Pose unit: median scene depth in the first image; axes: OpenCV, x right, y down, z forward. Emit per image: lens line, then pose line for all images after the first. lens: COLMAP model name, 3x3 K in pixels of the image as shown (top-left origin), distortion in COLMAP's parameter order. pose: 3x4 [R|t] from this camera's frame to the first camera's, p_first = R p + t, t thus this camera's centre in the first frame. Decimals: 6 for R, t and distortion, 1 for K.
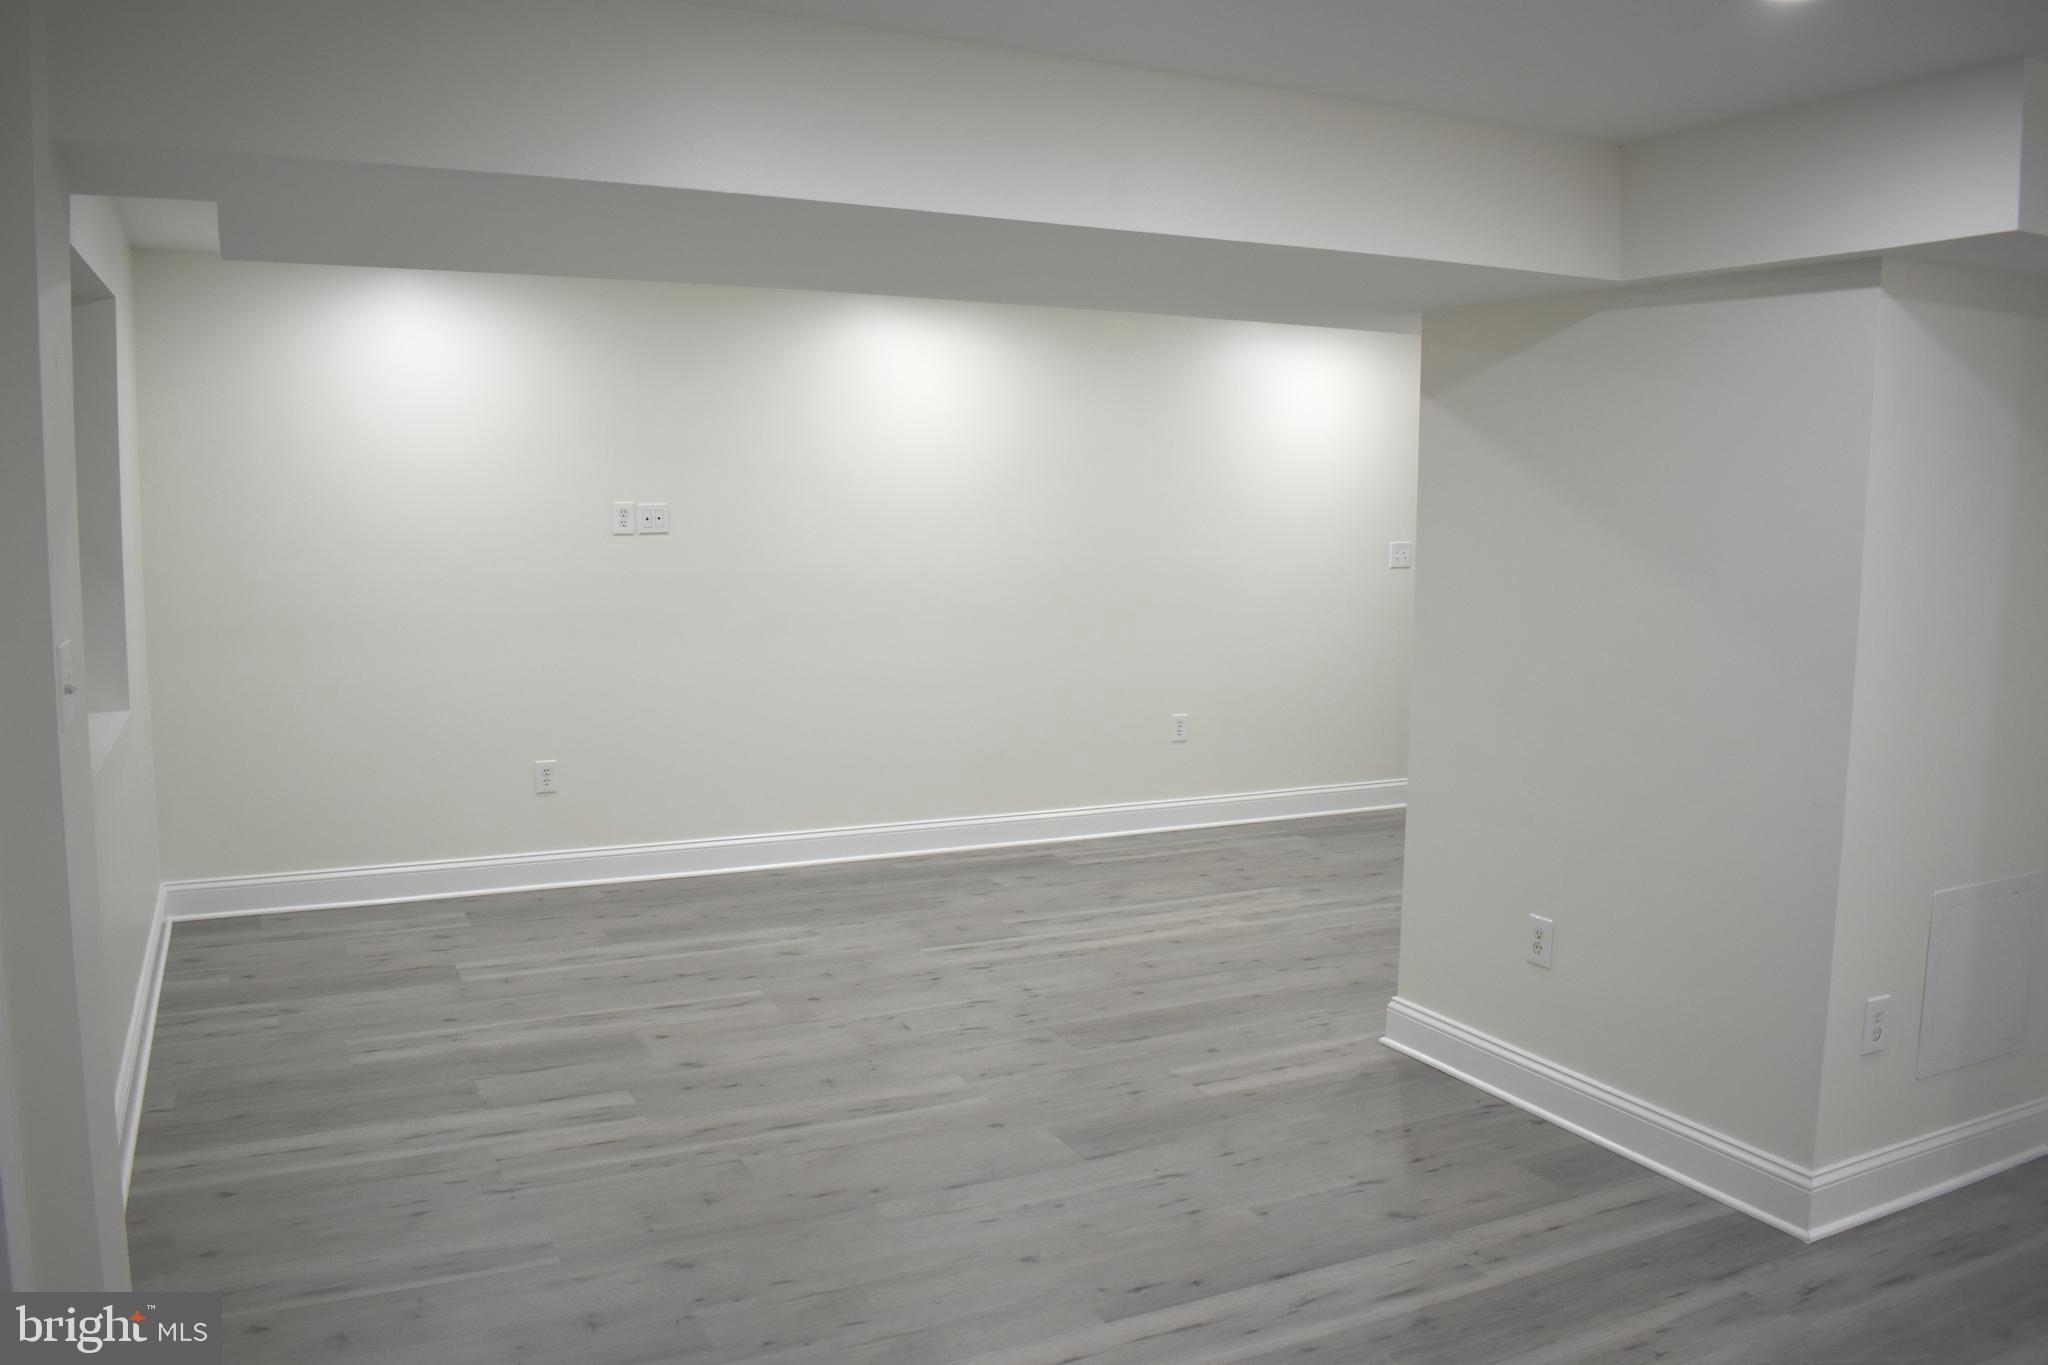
lens RADIAL K [[1596.9, 0, 1021.5], [0, 1596.9, 684.1], [0, 0, 1]] dist [-0.101468, 0.022424]
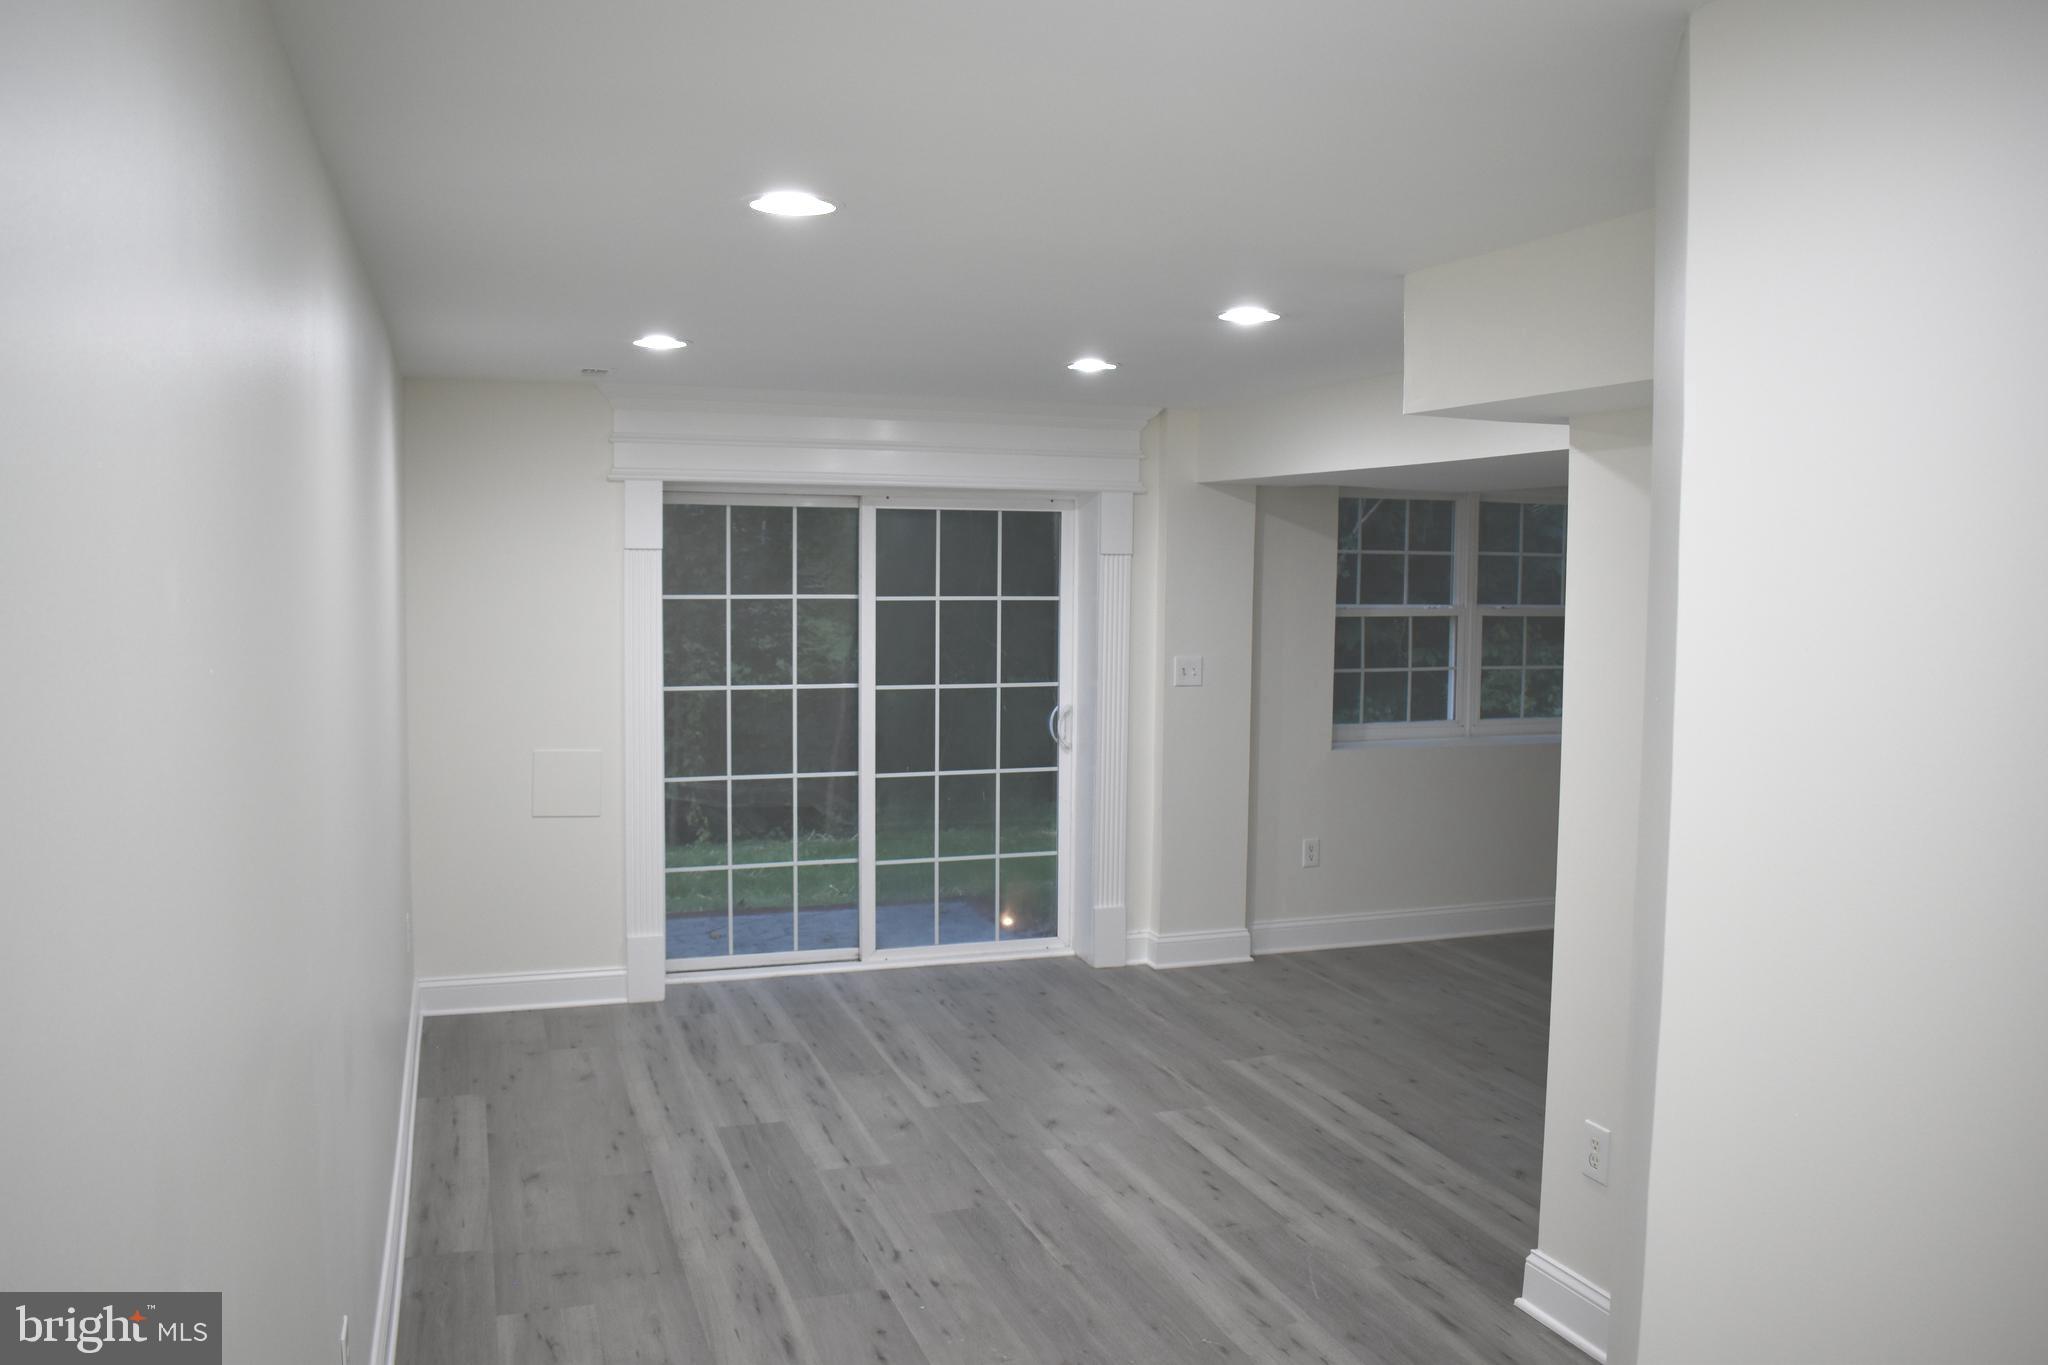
lens RADIAL K [[1596.9, 0, 1023.3], [0, 1596.9, 683.1], [0, 0, 1]] dist [-0.101468, 0.022424]
pose [[-0.124078, 0.061148, -0.990386, 1.230962], [-0.132109, 0.988196, 0.077564, -0.087222], [0.983439, 0.140463, -0.114536, 0.544321]]
